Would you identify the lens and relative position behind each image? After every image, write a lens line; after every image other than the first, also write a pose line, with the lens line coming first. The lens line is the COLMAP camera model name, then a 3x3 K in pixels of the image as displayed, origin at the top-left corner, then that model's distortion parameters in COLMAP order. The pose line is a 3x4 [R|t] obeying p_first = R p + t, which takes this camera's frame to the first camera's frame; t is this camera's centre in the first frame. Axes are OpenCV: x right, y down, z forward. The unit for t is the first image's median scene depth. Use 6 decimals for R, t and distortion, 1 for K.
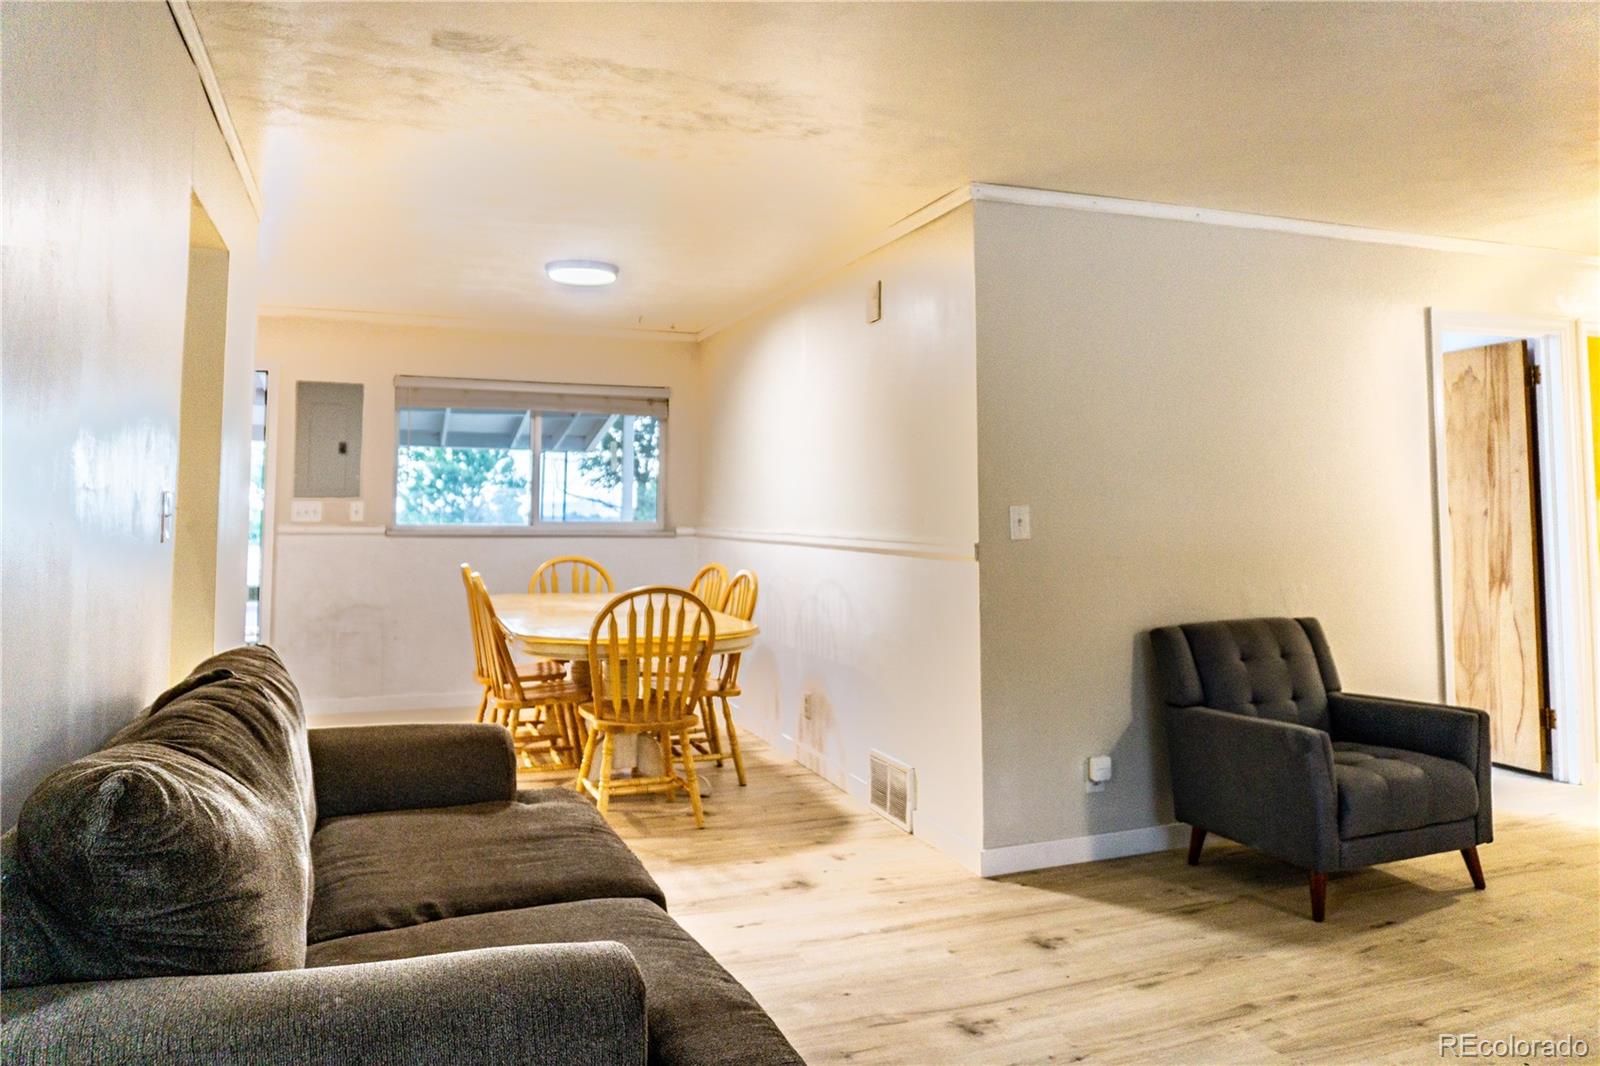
lens RADIAL K [[1104.4, 0, 801.5], [0, 1104.4, 521.1], [0, 0, 1]] dist [-0.028792, -0.000332]
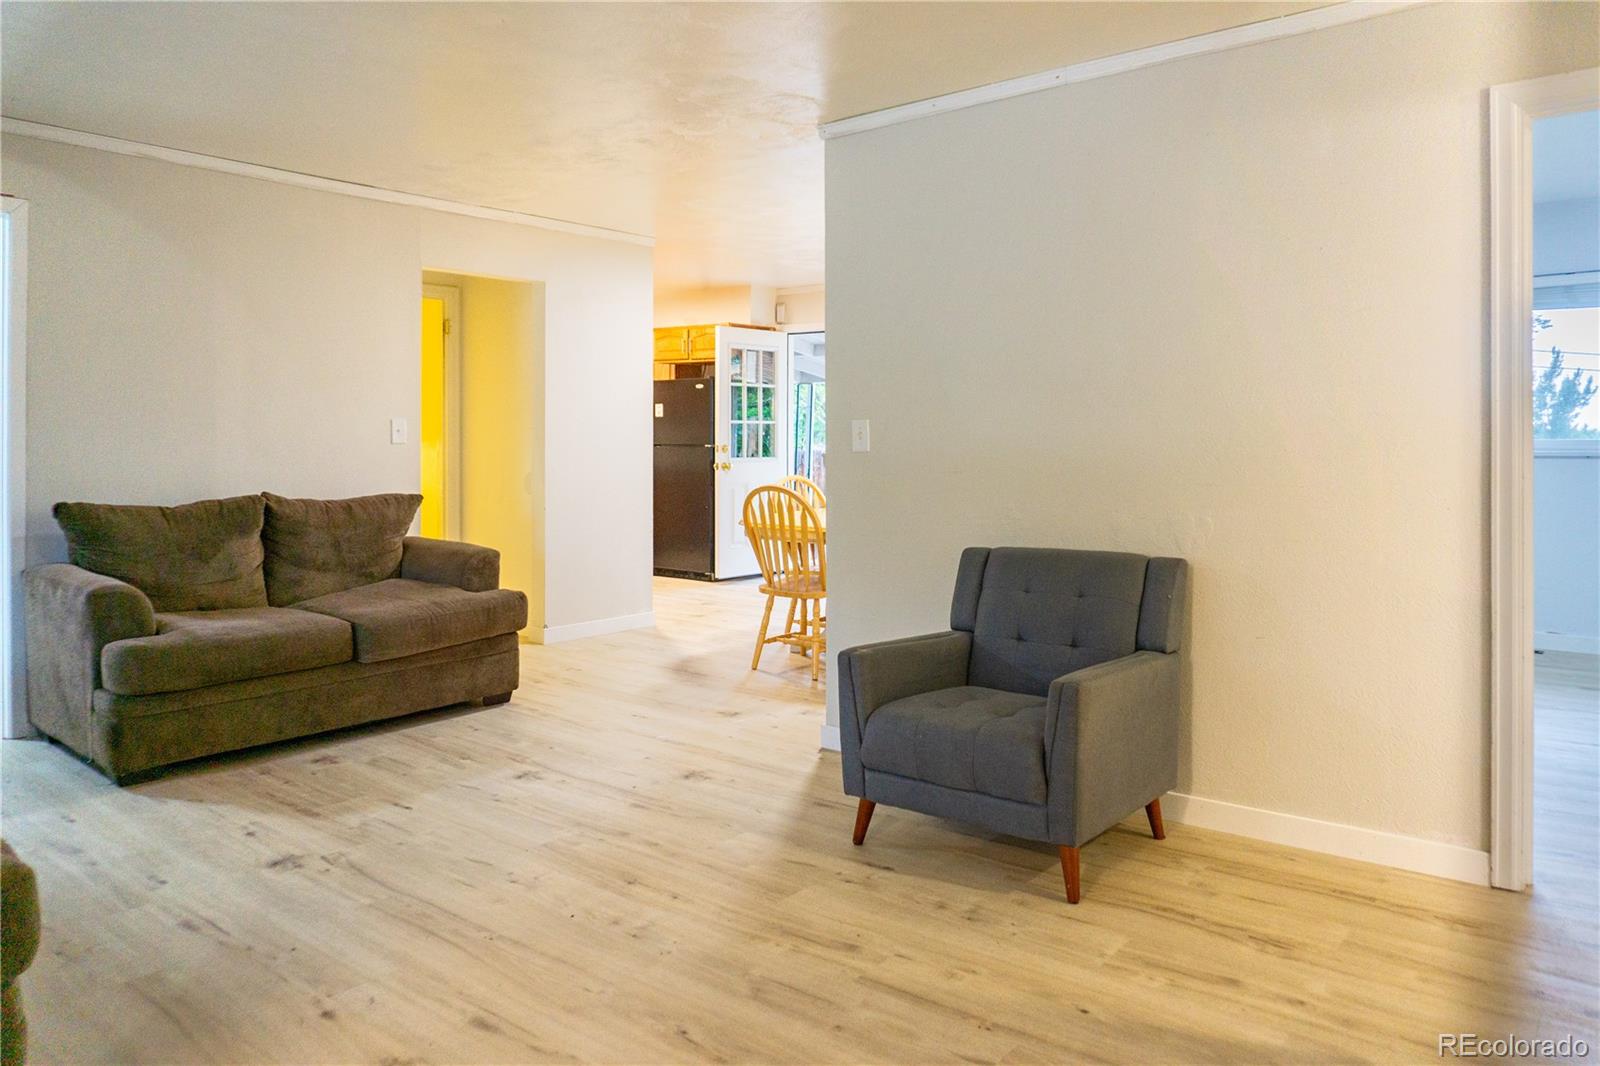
lens RADIAL K [[1104.4, 0, 801.7], [0, 1104.4, 535.8], [0, 0, 1]] dist [-0.028792, -0.000332]
pose [[0.497352, 0.079678, -0.863882, 1.358387], [-0.001099, 0.995831, 0.091215, 0.000416], [0.867548, -0.044416, 0.495366, 0.508509]]
